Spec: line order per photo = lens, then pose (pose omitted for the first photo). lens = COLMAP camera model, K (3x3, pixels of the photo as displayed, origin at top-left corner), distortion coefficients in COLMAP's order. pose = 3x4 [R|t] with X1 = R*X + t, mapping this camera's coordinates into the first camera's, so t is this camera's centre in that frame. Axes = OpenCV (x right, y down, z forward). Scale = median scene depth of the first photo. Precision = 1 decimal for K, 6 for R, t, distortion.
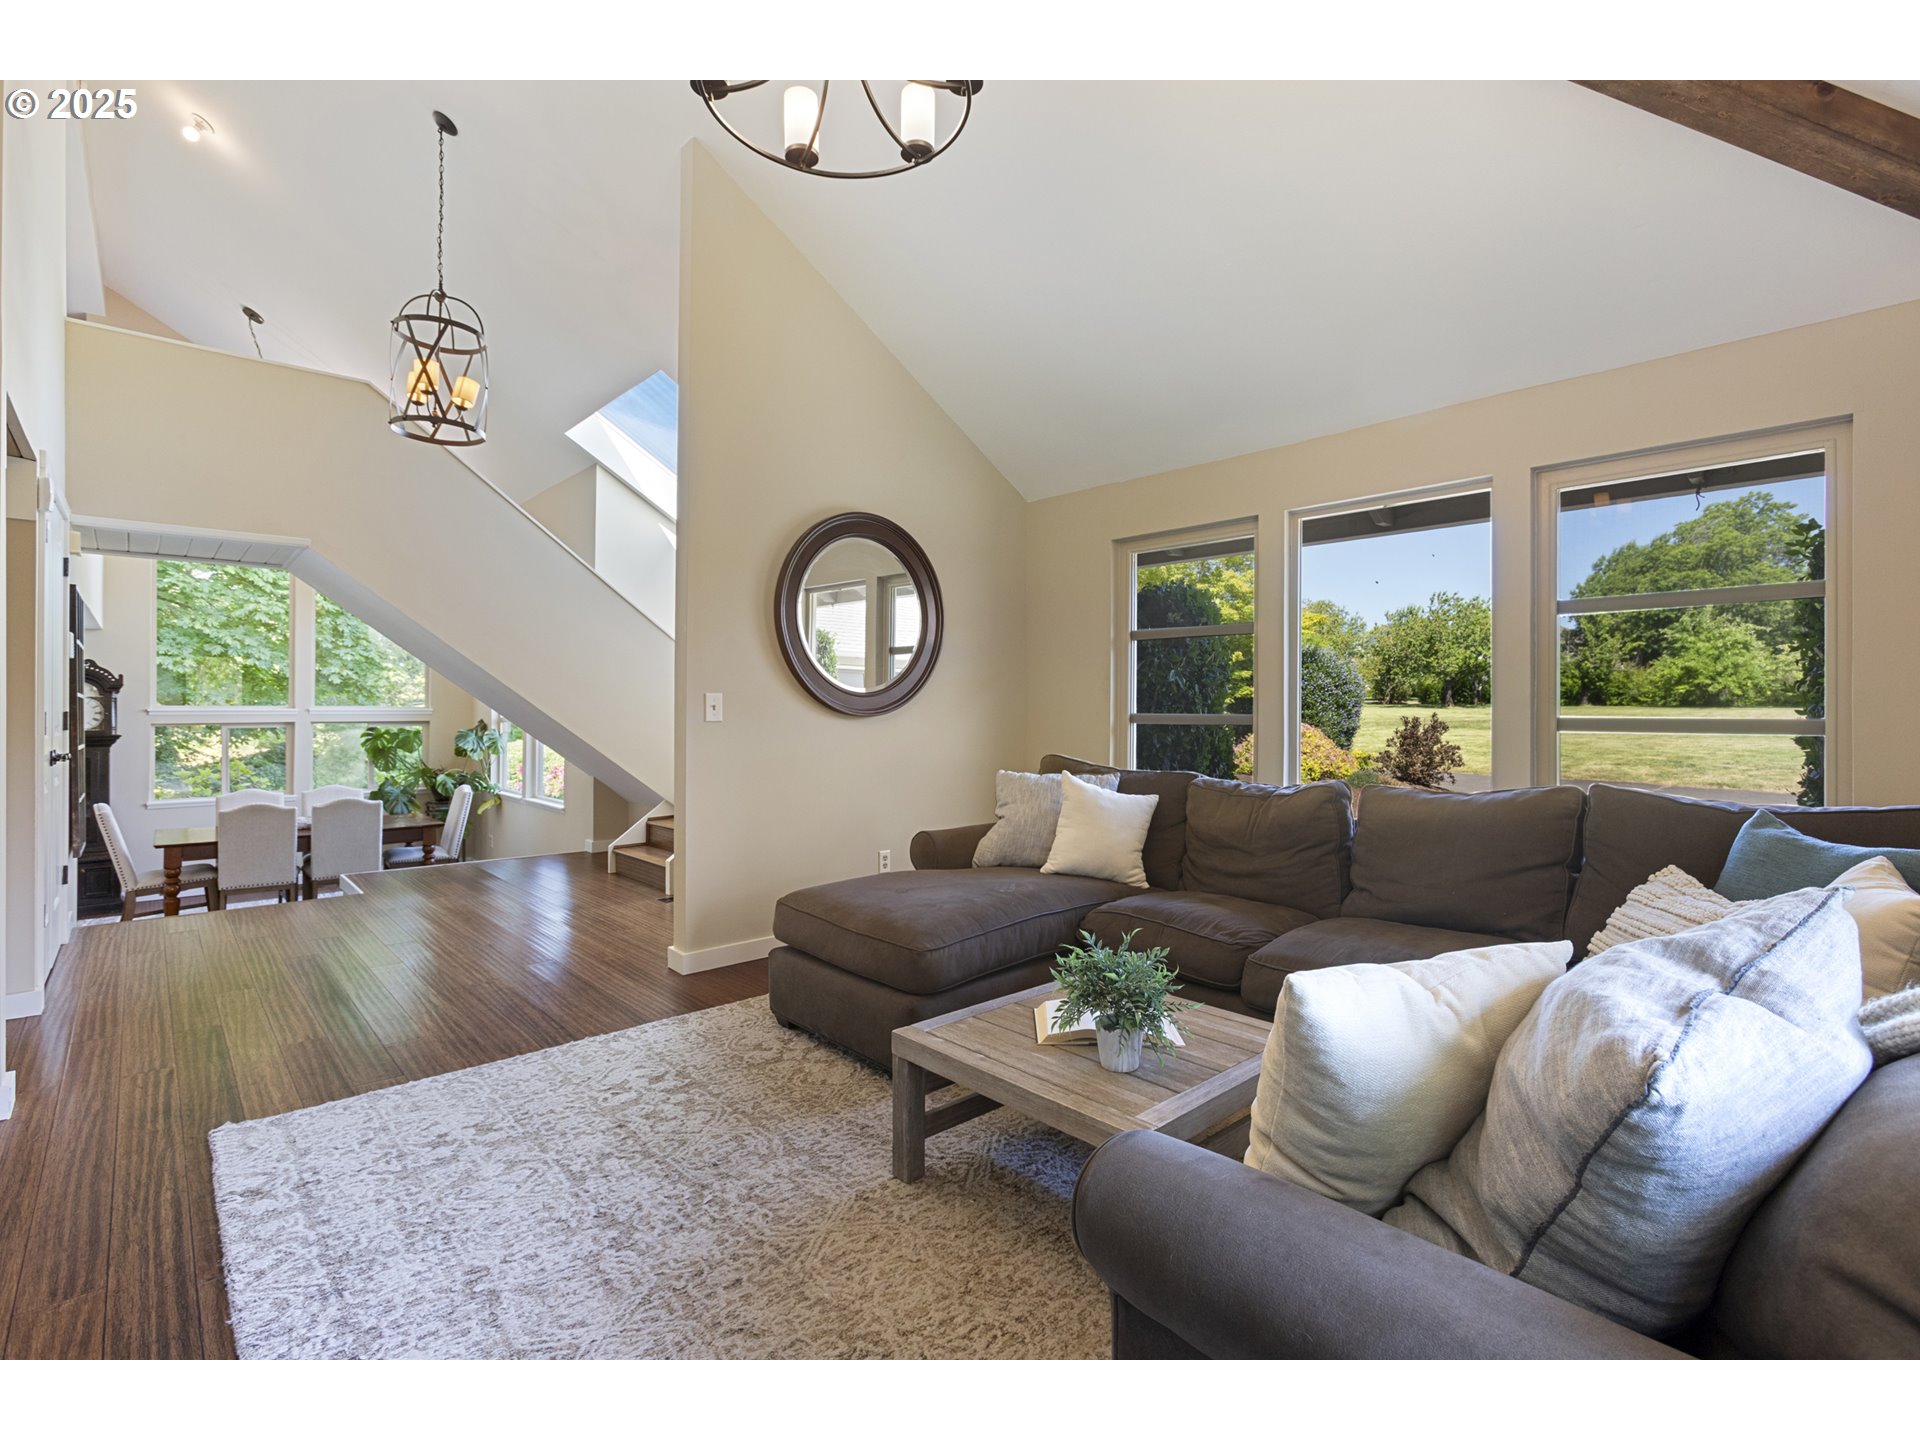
lens RADIAL K [[848.6, 0, 959.7], [0, 848.6, 712.2], [0, 0, 1]] dist [-0.001834, 0.001229]
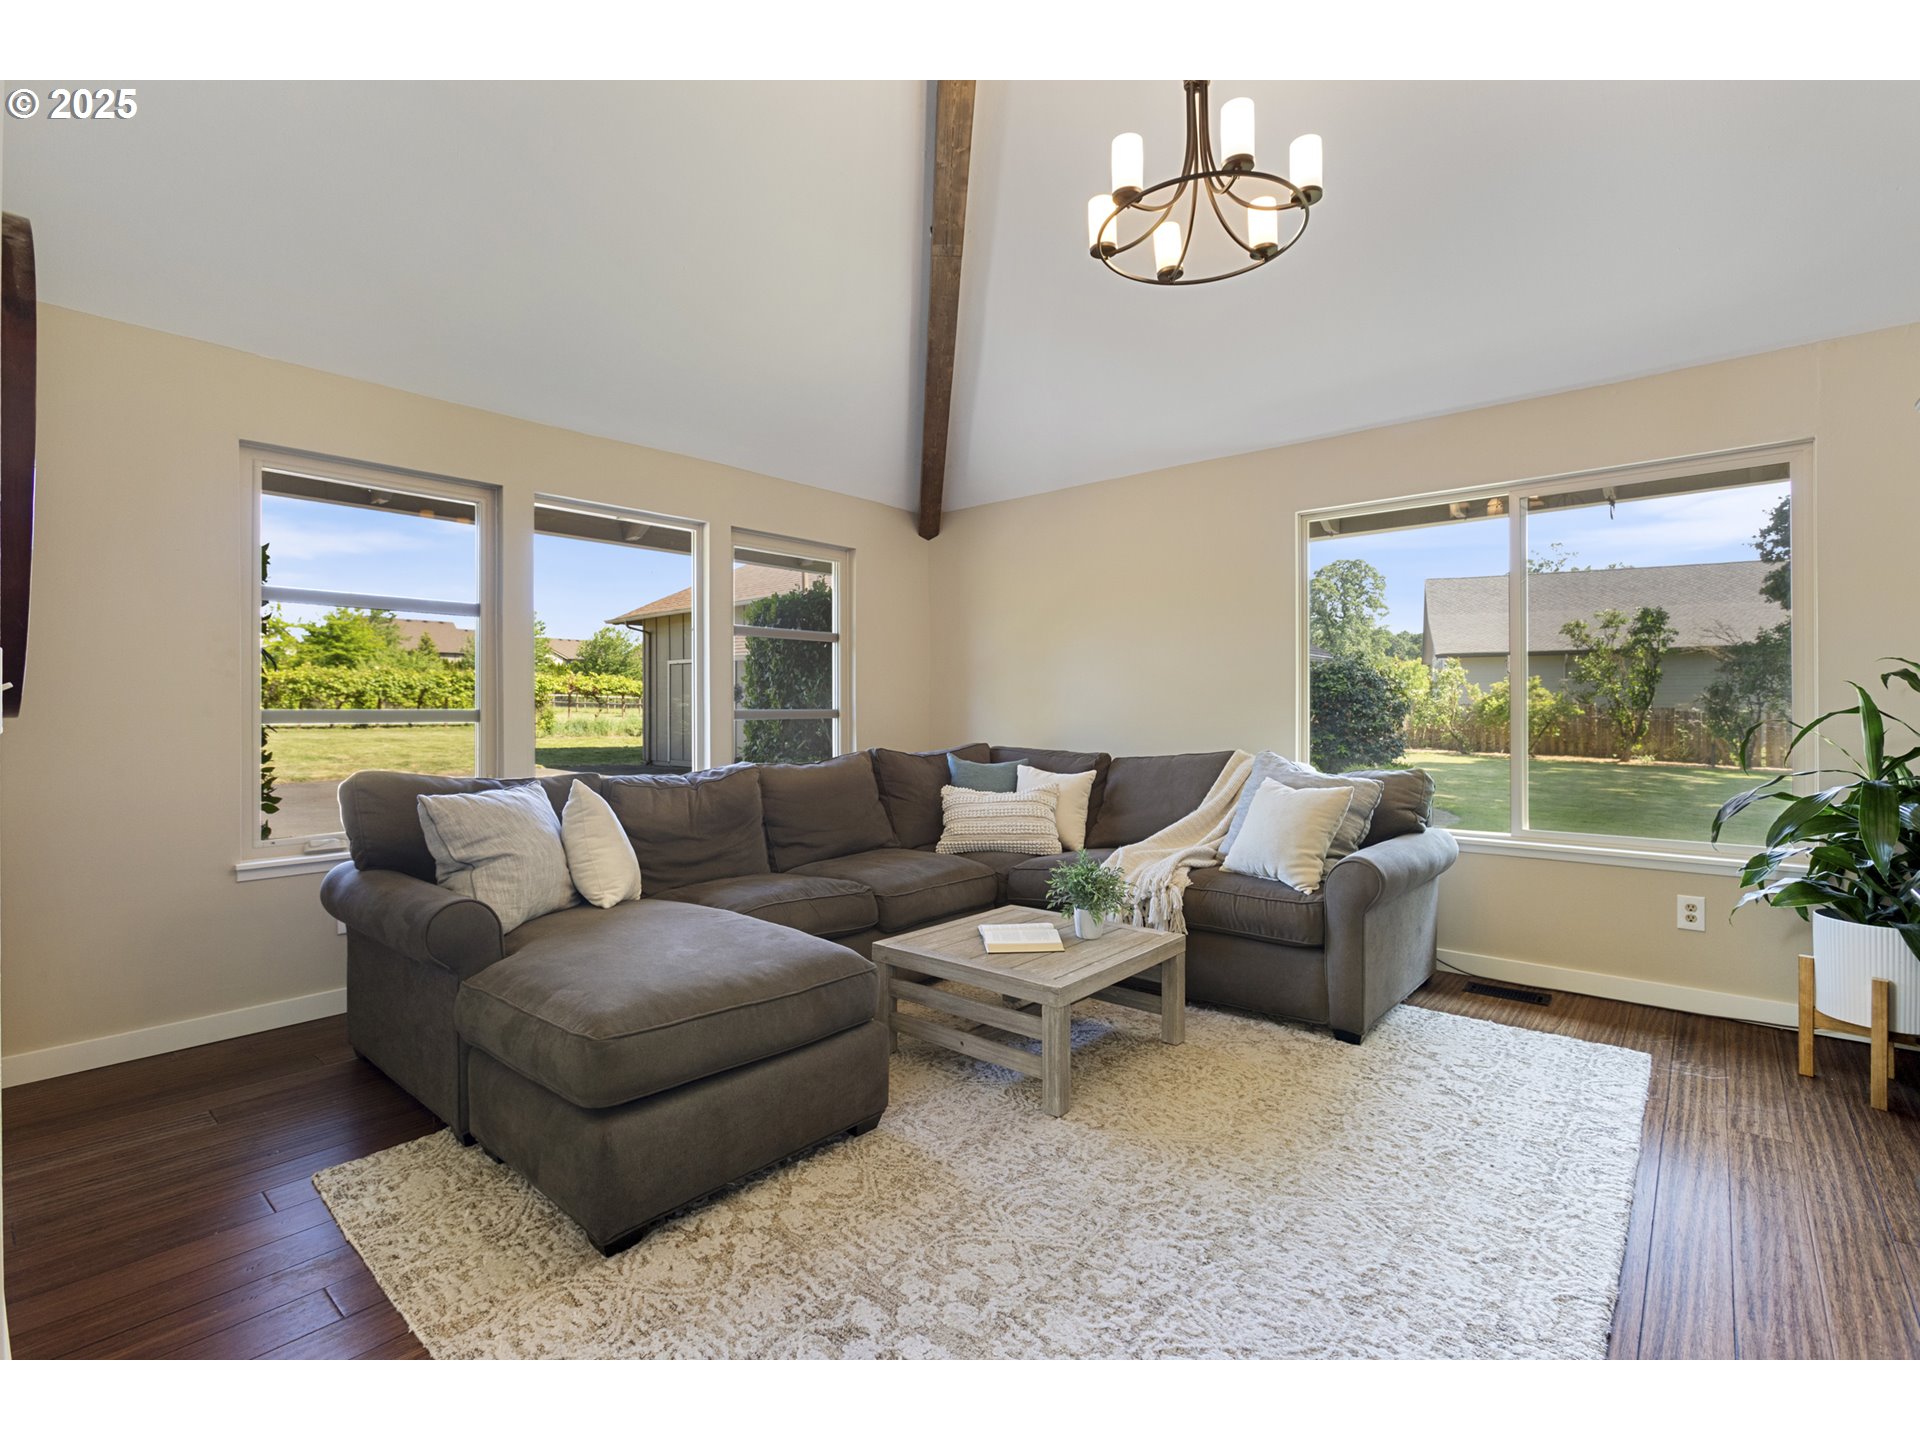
lens RADIAL K [[848.6, 0, 947.6], [0, 848.6, 714.6], [0, 0, 1]] dist [-0.001834, 0.001229]
pose [[-0.061555, -0.015752, 0.997979, -1.030673], [0.004336, 0.999862, 0.016049, -0.006077], [-0.998094, 0.005315, -0.061478, 1.054081]]
